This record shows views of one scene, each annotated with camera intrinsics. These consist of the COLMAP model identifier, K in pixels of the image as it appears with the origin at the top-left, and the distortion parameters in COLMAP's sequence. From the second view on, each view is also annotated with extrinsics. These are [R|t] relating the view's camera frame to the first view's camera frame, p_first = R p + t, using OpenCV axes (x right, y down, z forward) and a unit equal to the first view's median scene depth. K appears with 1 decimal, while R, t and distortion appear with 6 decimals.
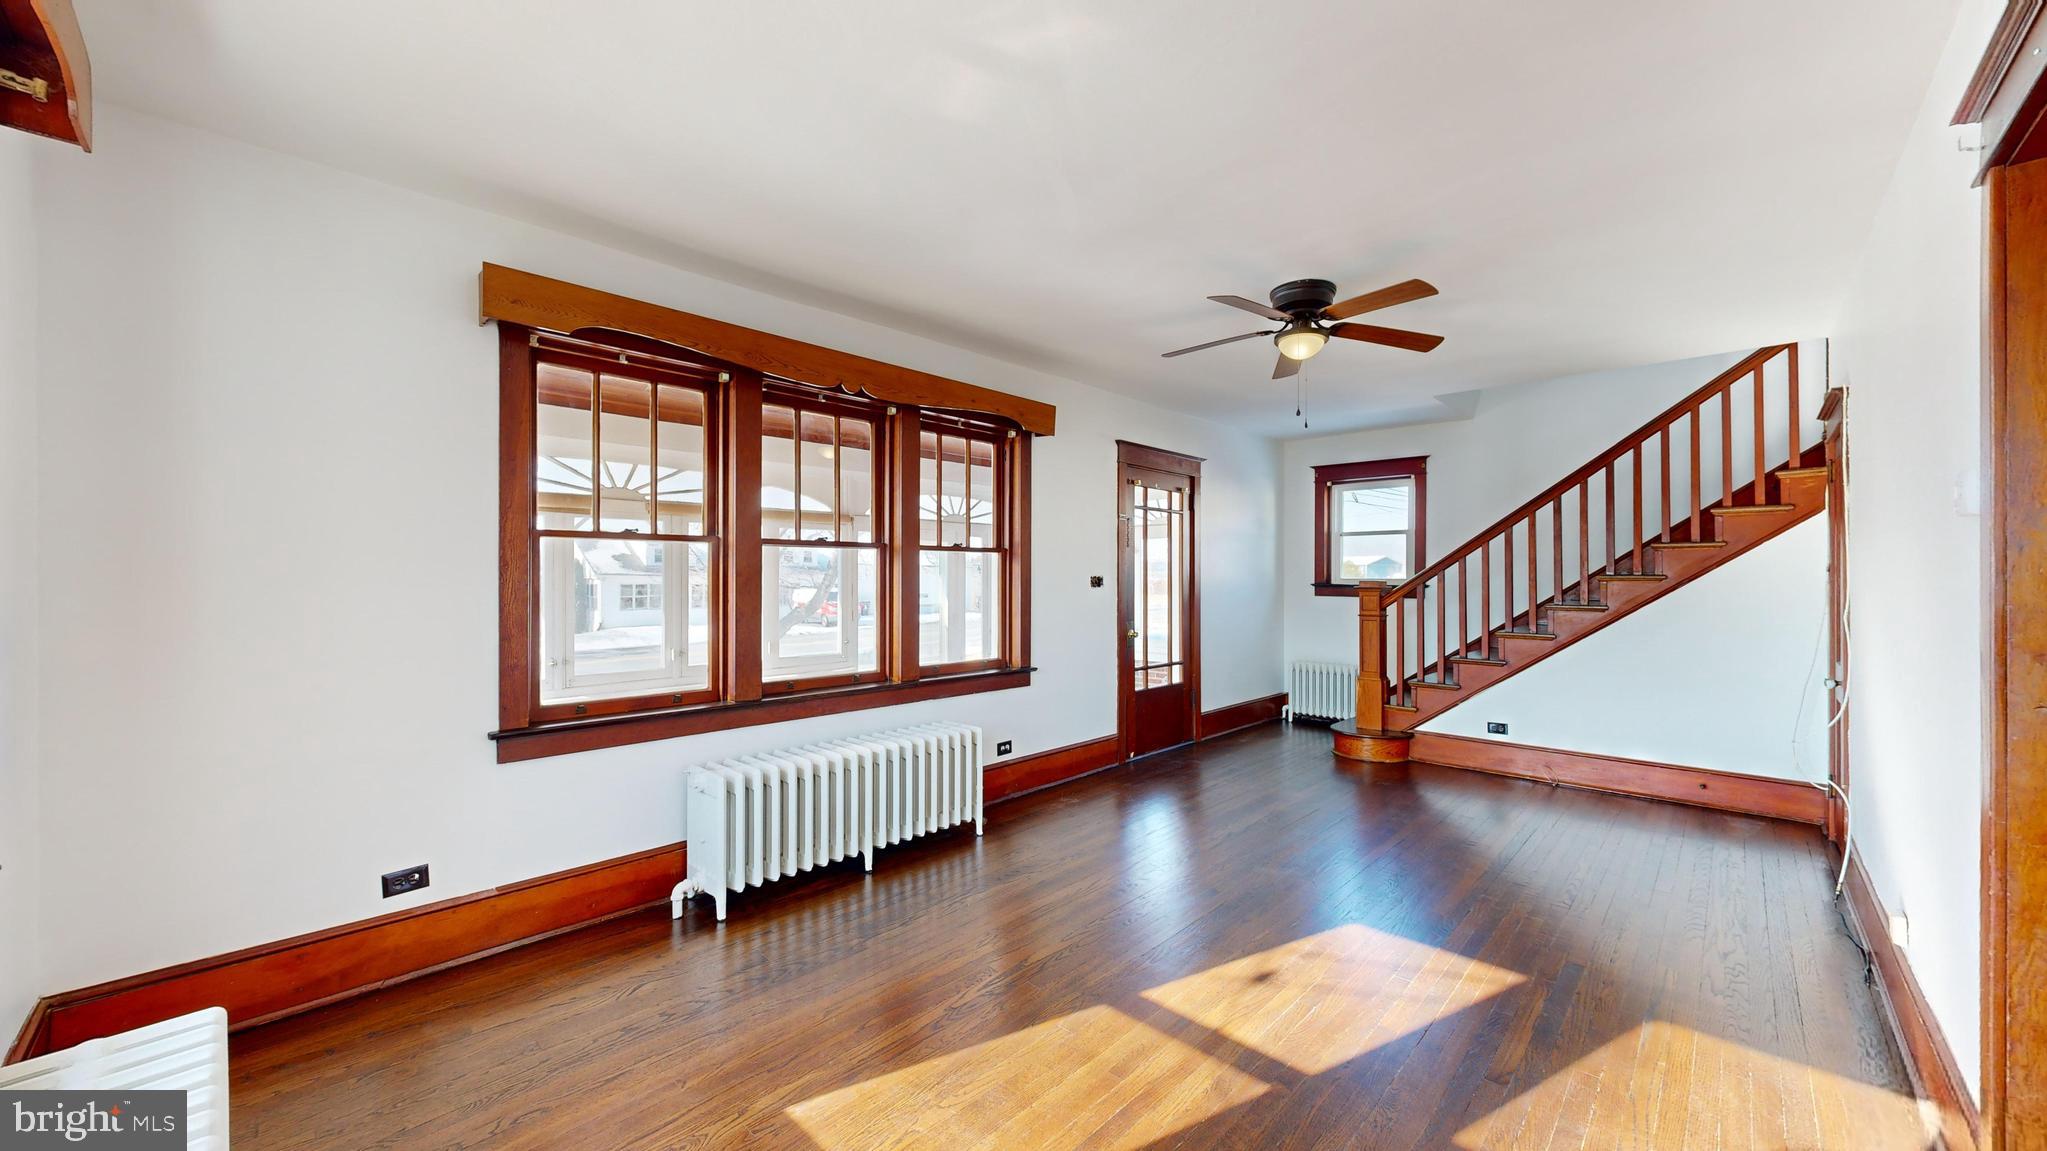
lens RADIAL K [[752.6, 0, 1018.9], [0, 752.6, 574.1], [0, 0, 1]] dist [0.001922, -0.000212]
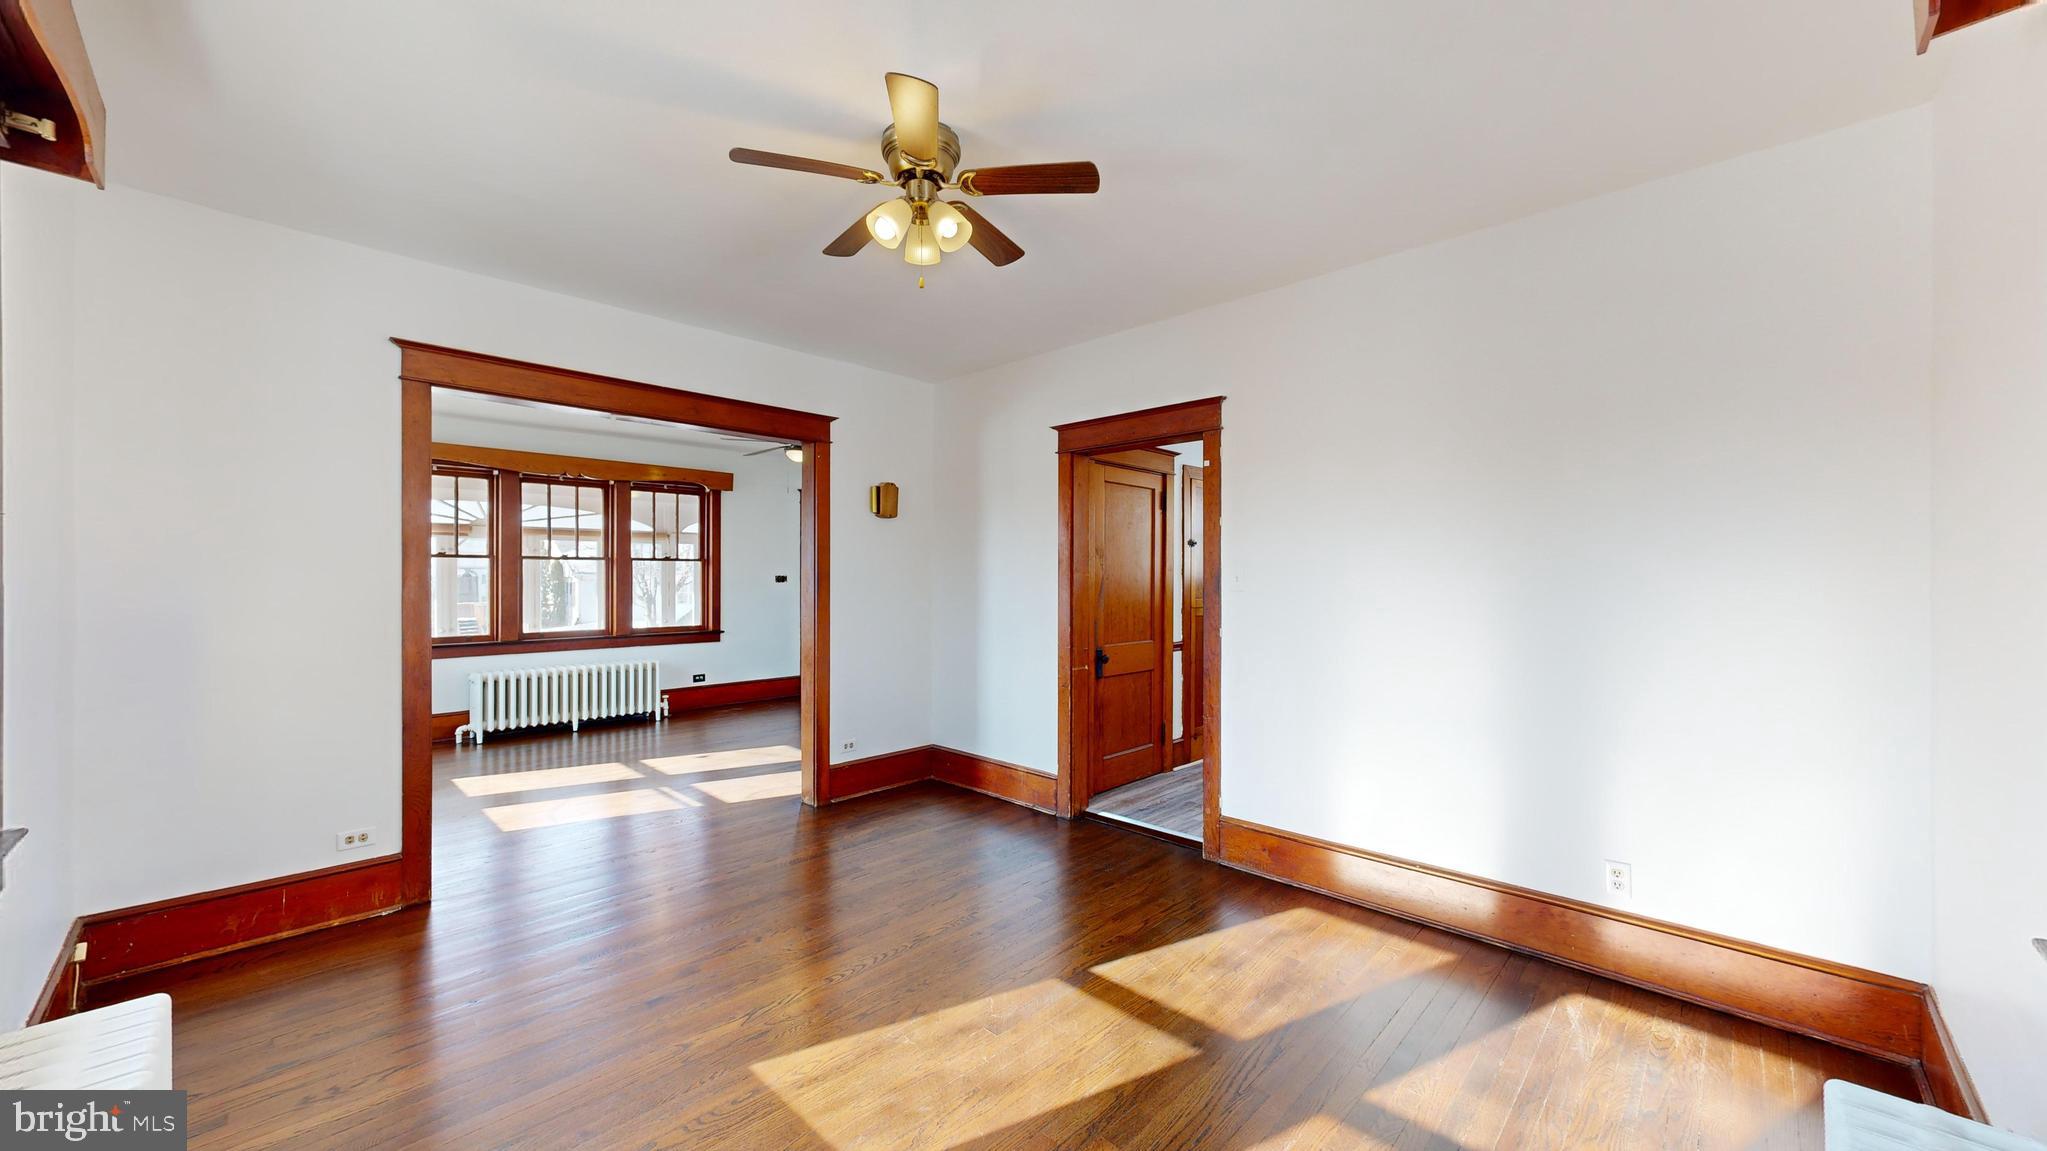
lens RADIAL K [[752.6, 0, 1013.0], [0, 752.6, 577.2], [0, 0, 1]] dist [0.001922, -0.000212]
pose [[0.999996, -0.002677, -0.000875, 0.659209], [0.002683, 0.999971, 0.007188, -0.004130], [0.000856, -0.007190, 0.999974, -0.653019]]
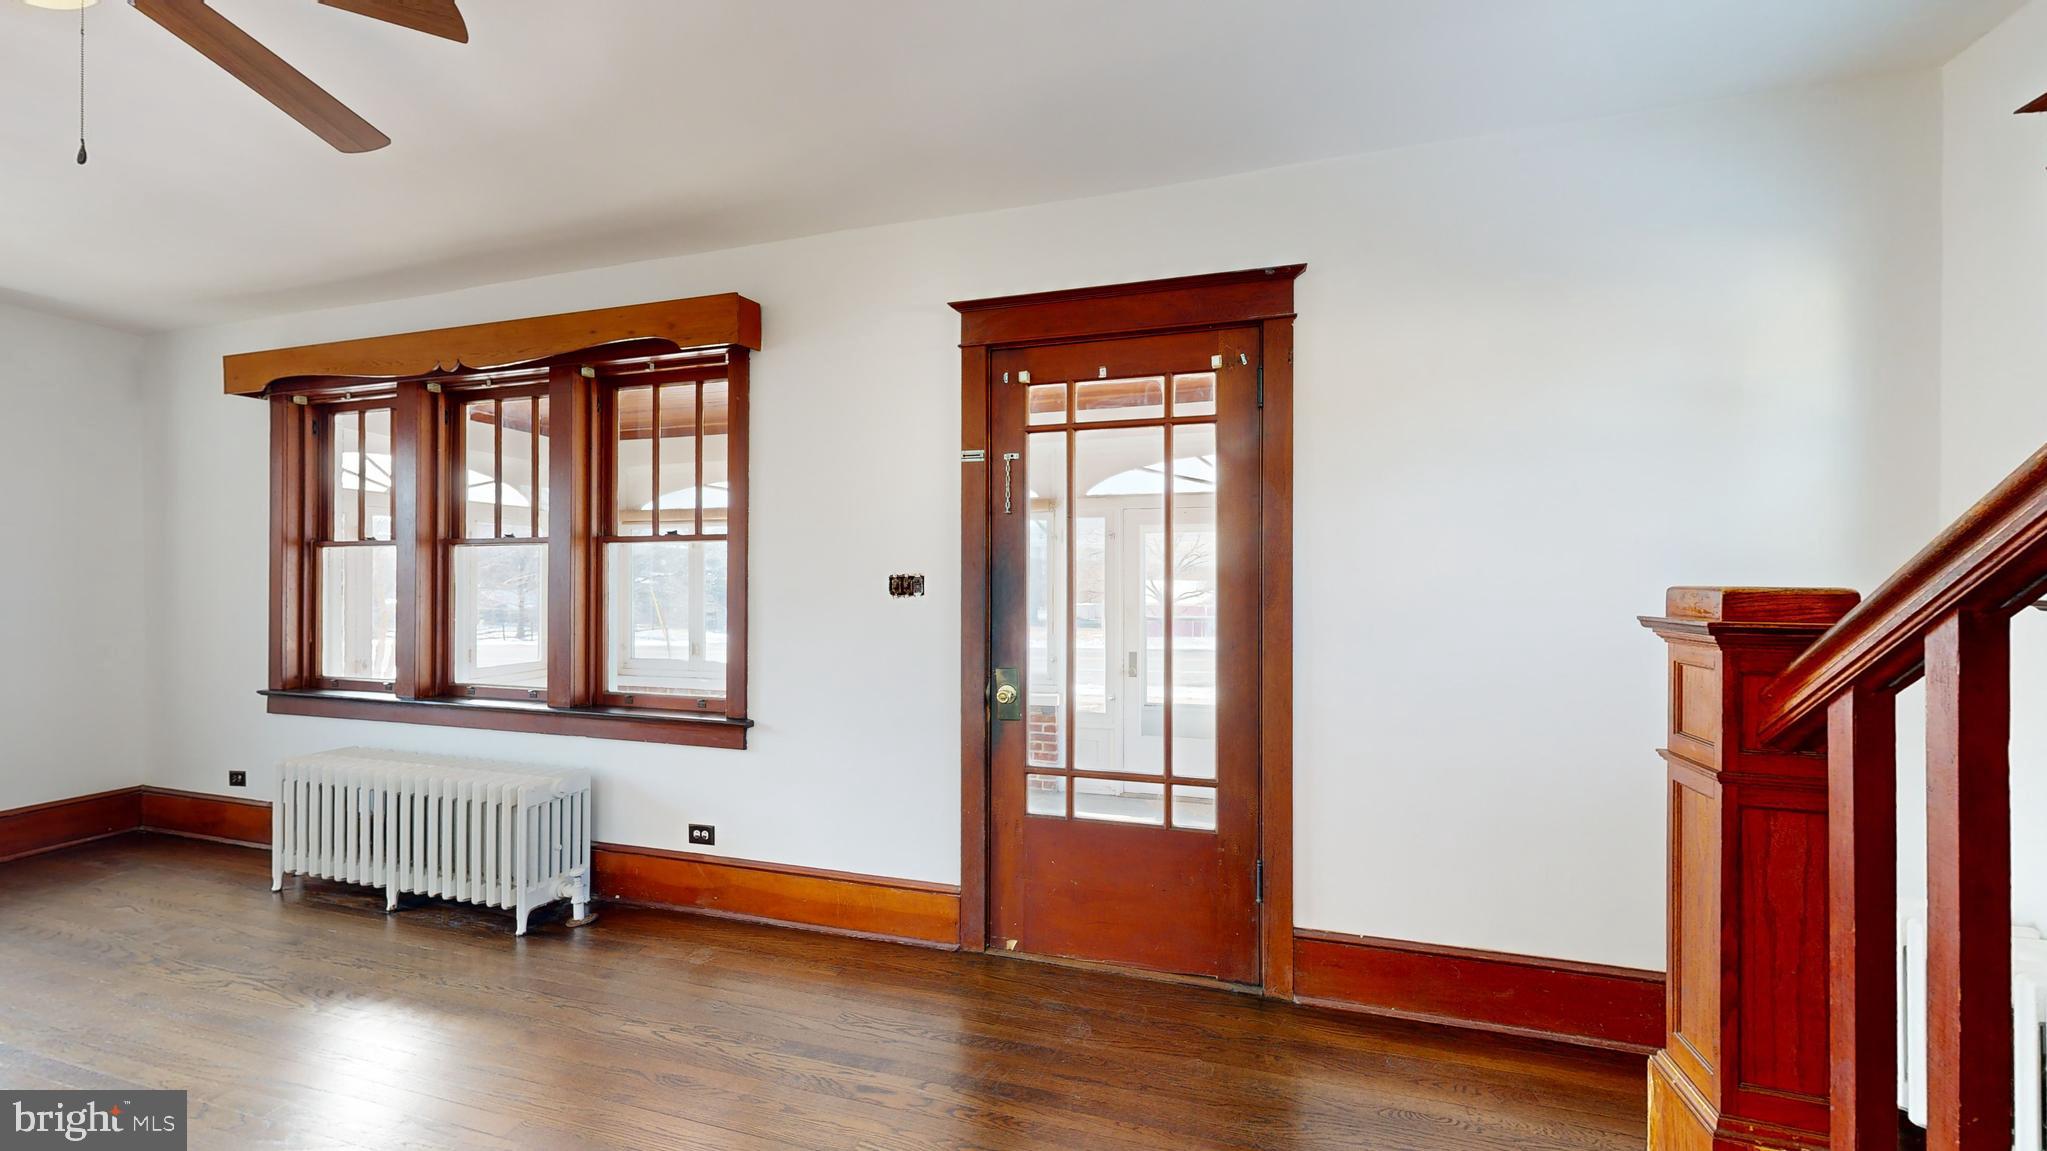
lens RADIAL K [[752.6, 0, 1026.7], [0, 752.6, 576.3], [0, 0, 1]] dist [0.001922, -0.000212]
pose [[0.464283, 0.001934, -0.885685, 0.679103], [0.006672, 0.999962, 0.005680, 0.001078], [0.885662, -0.008546, 0.464252, 0.914248]]
